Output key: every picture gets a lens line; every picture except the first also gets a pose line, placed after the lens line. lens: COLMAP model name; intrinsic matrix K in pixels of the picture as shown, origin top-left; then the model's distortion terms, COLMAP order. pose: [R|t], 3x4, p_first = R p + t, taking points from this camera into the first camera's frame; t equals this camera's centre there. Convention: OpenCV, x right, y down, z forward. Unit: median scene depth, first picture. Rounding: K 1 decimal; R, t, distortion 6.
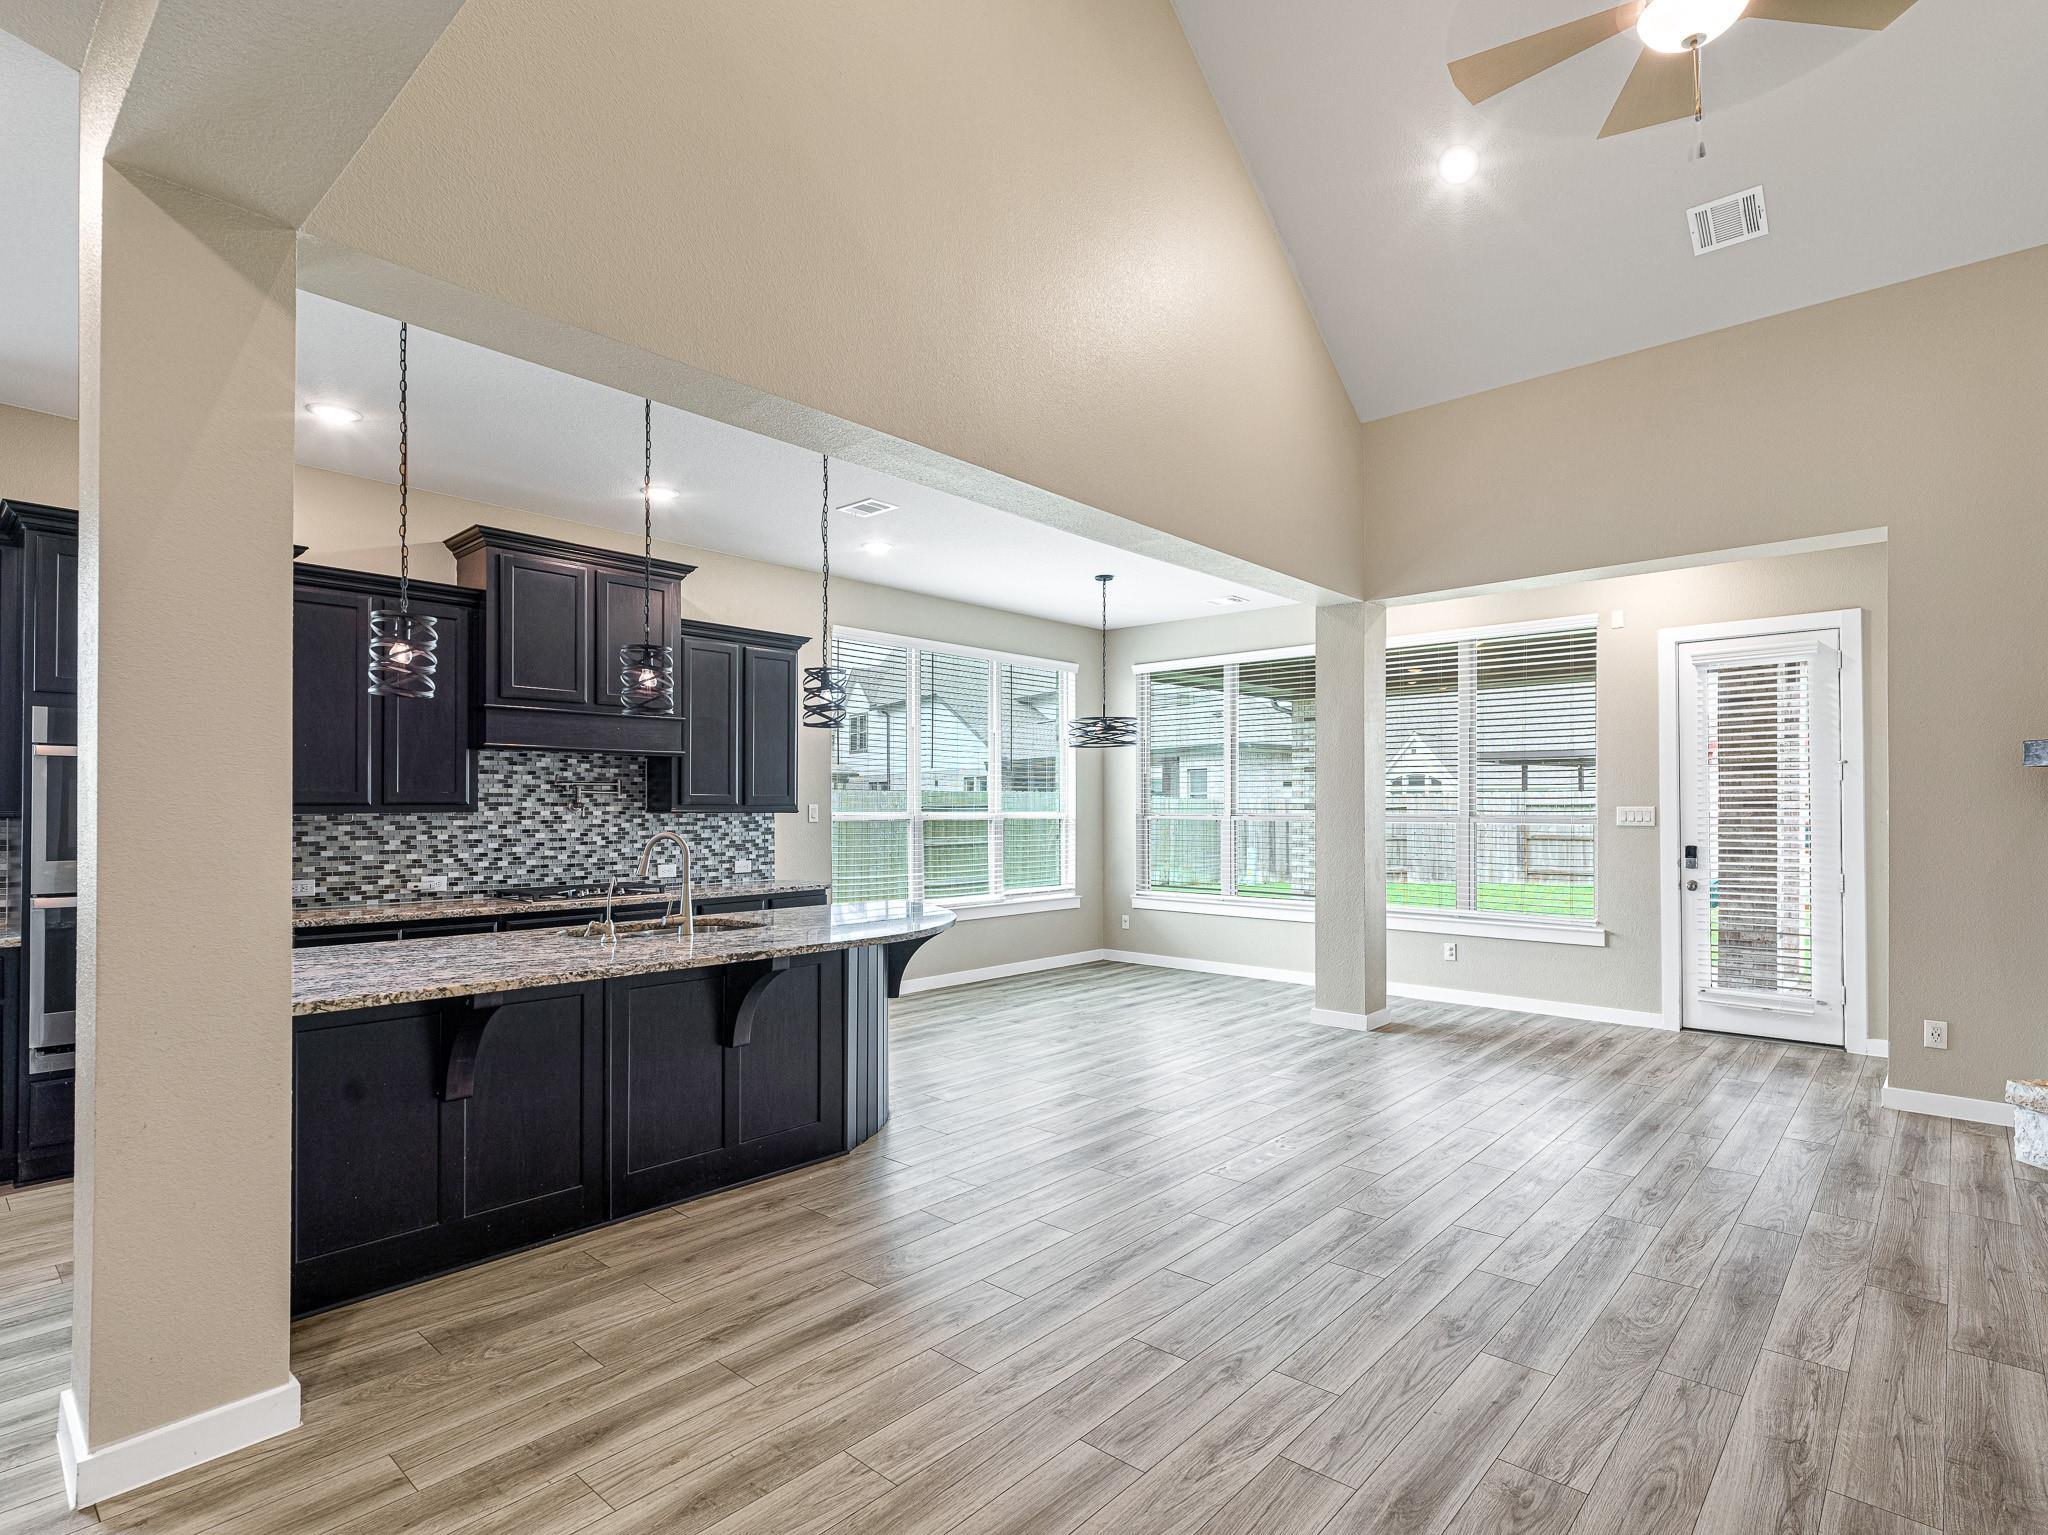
lens RADIAL K [[1029.0, 0, 1047.4], [0, 1029.0, 801.1], [0, 0, 1]] dist [-0.001017, 0.000340]
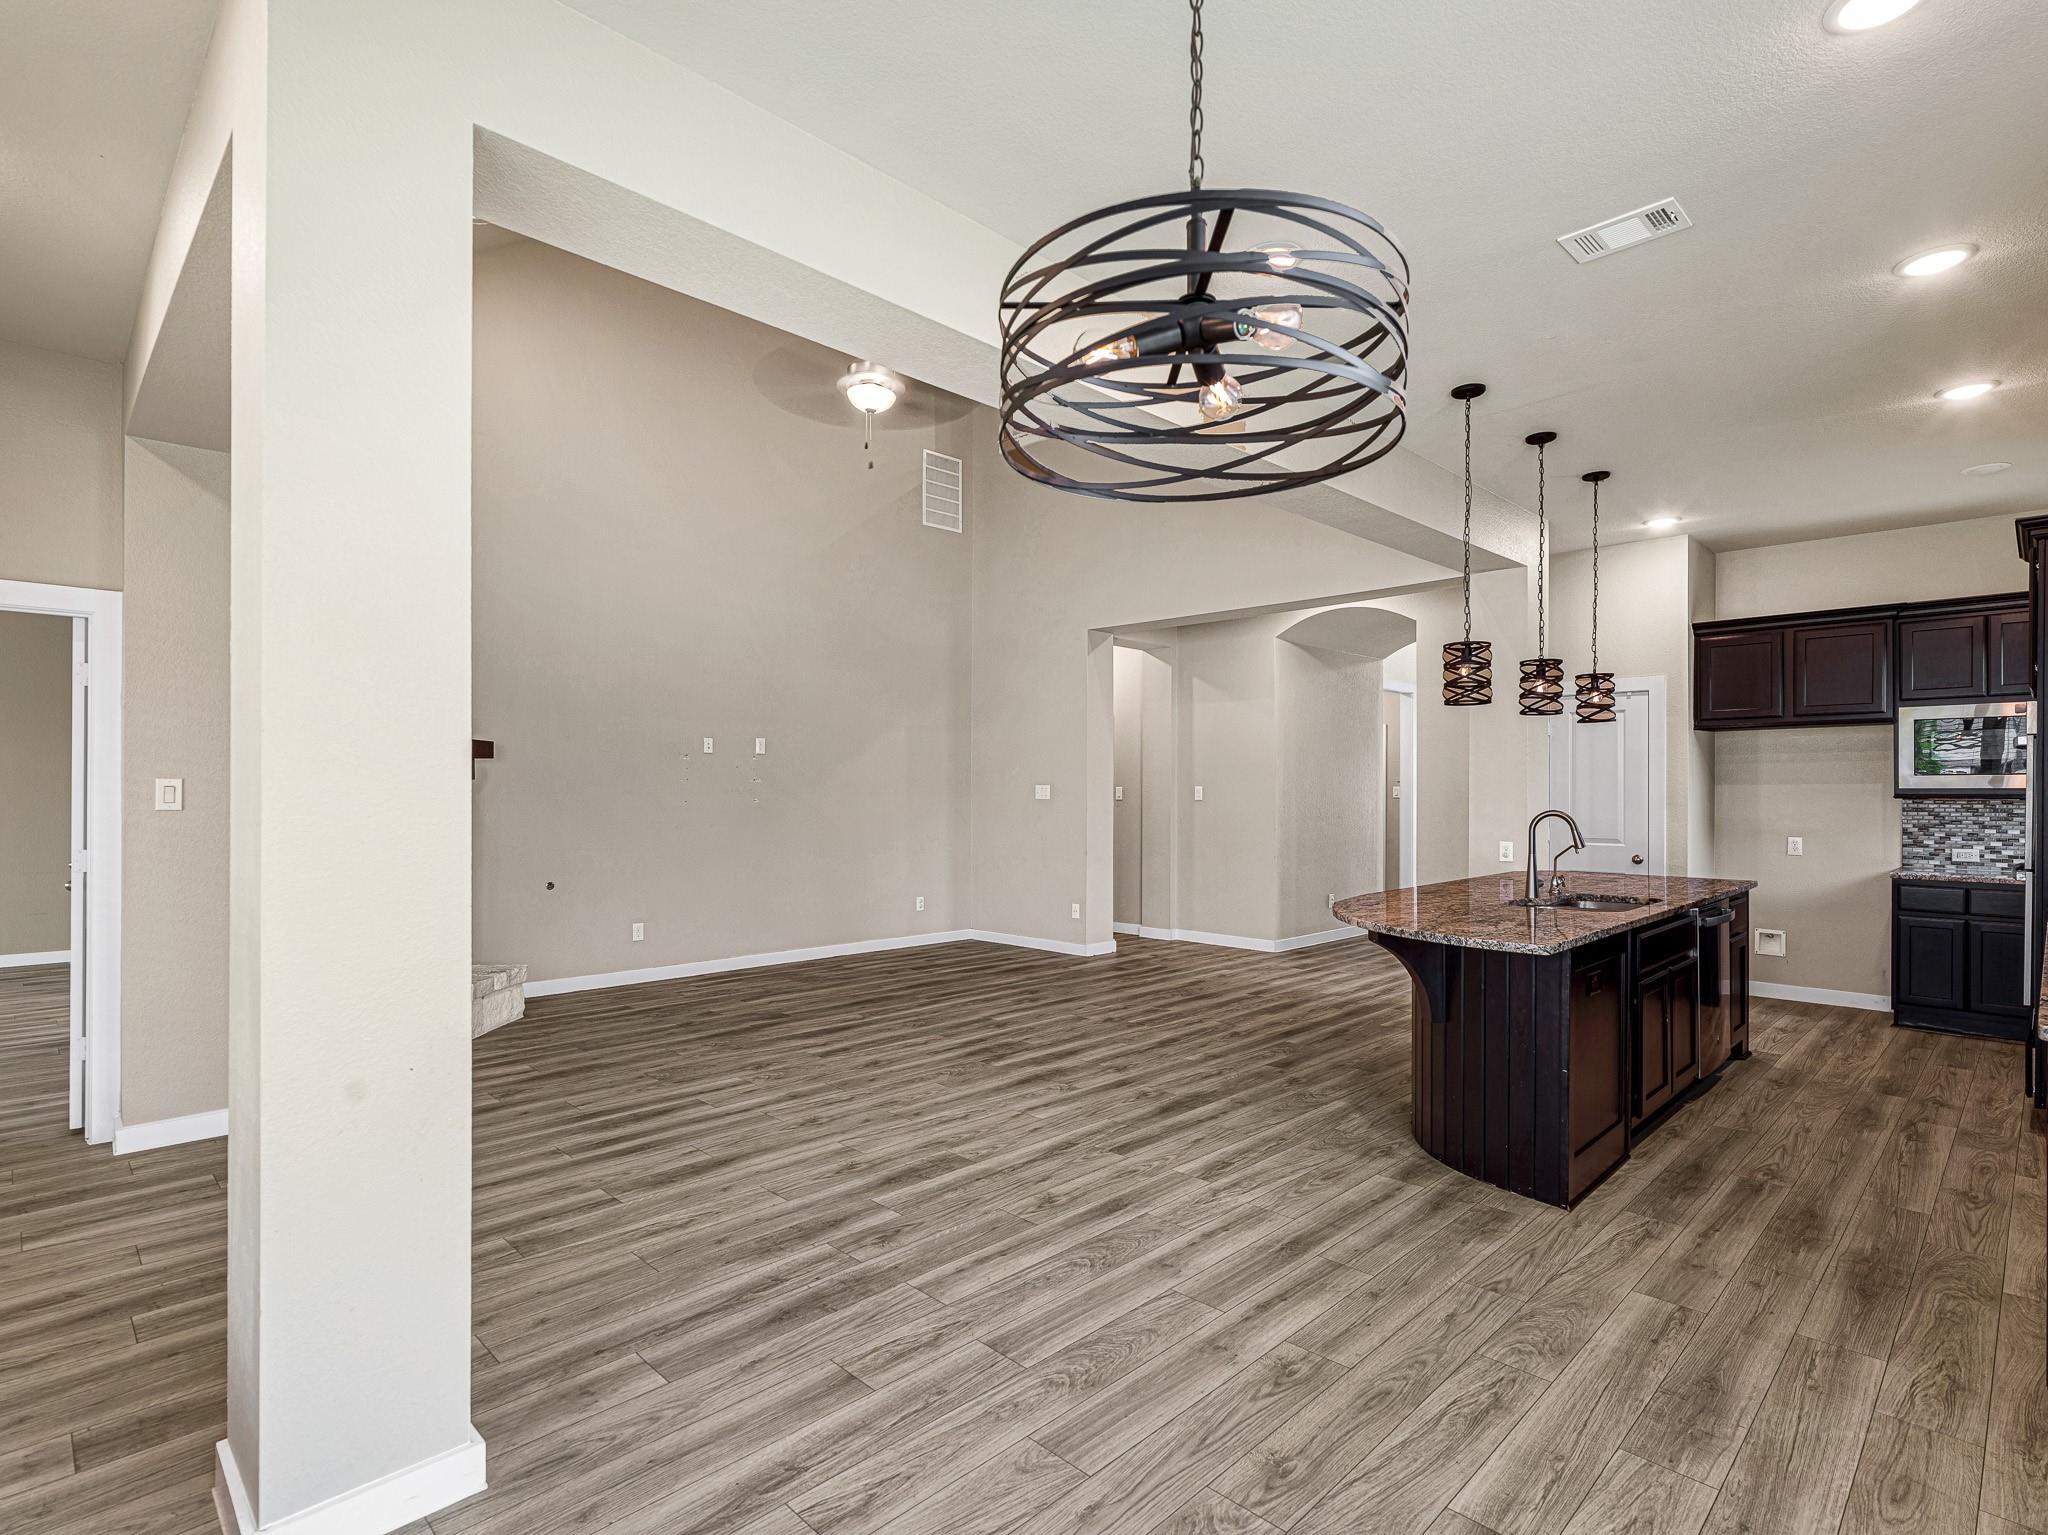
lens RADIAL K [[1025.1, 0, 997.0], [0, 1025.1, 789.1], [0, 0, 1]] dist [-0.000353, -0.000198]
pose [[-0.995184, -0.004359, 0.097928, 0.109391], [-0.005228, 0.999949, -0.008622, 0.018312], [-0.097885, -0.009092, -0.995156, 1.801964]]
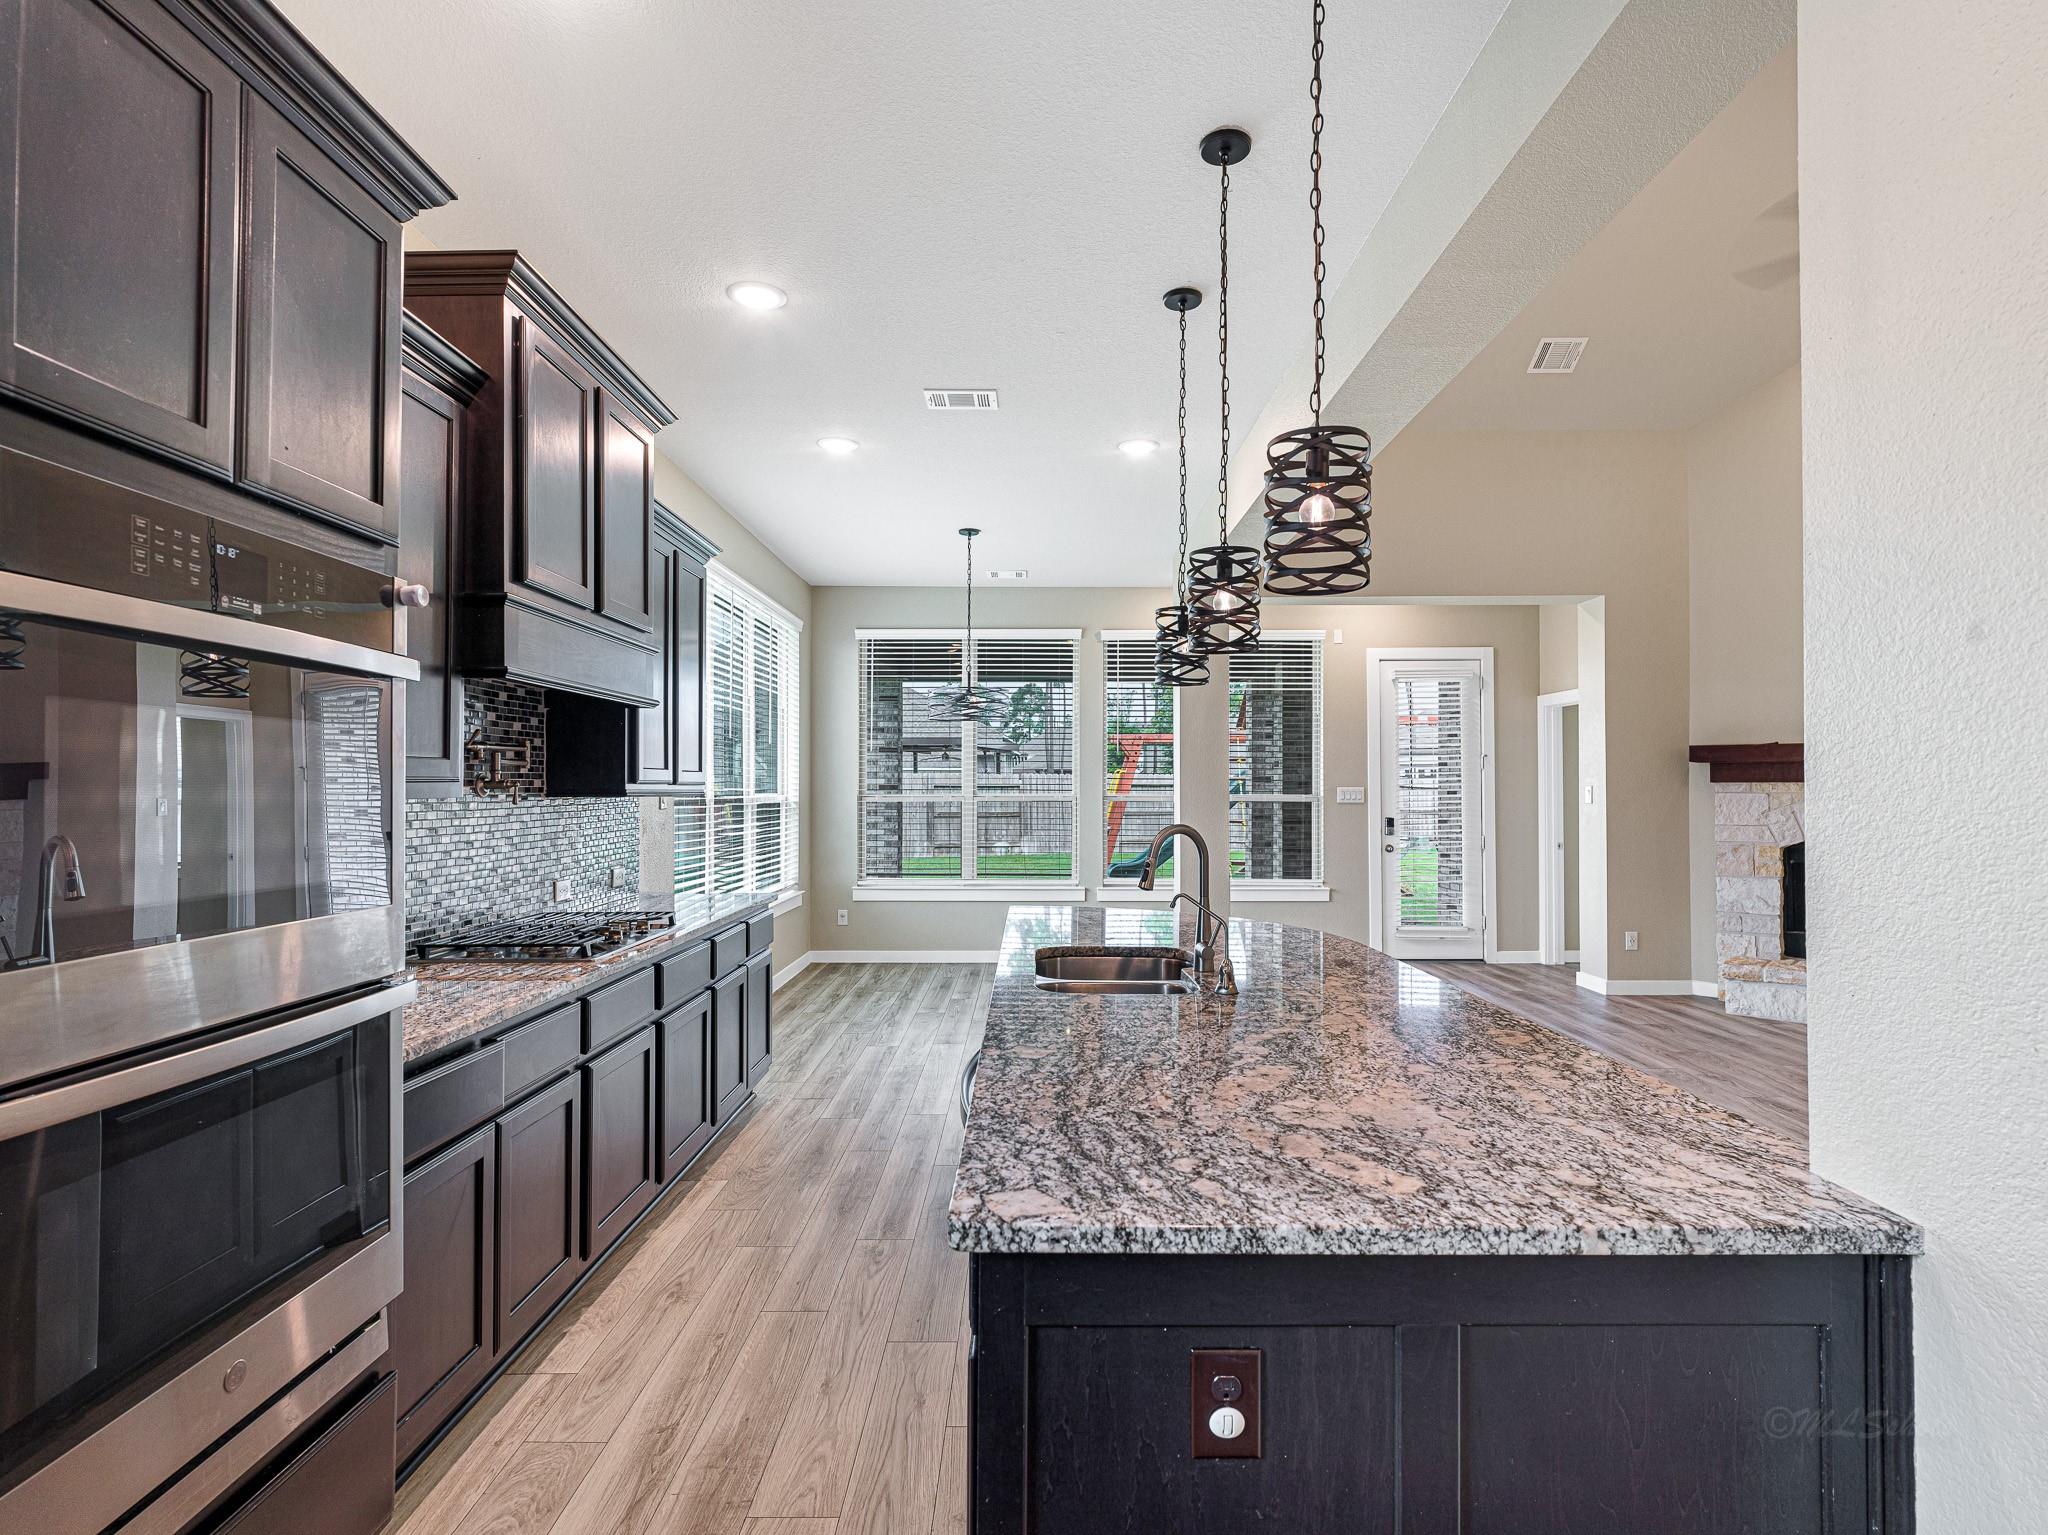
lens RADIAL K [[1005.8, 0, 1055.3], [0, 1005.8, 772.1], [0, 0, 1]] dist [-0.001212, -0.000333]
pose [[0.751665, 0.010334, 0.659464, -0.712451], [-0.003867, 0.999929, -0.011261, 0.002921], [-0.659534, 0.005914, 0.751652, 0.450492]]
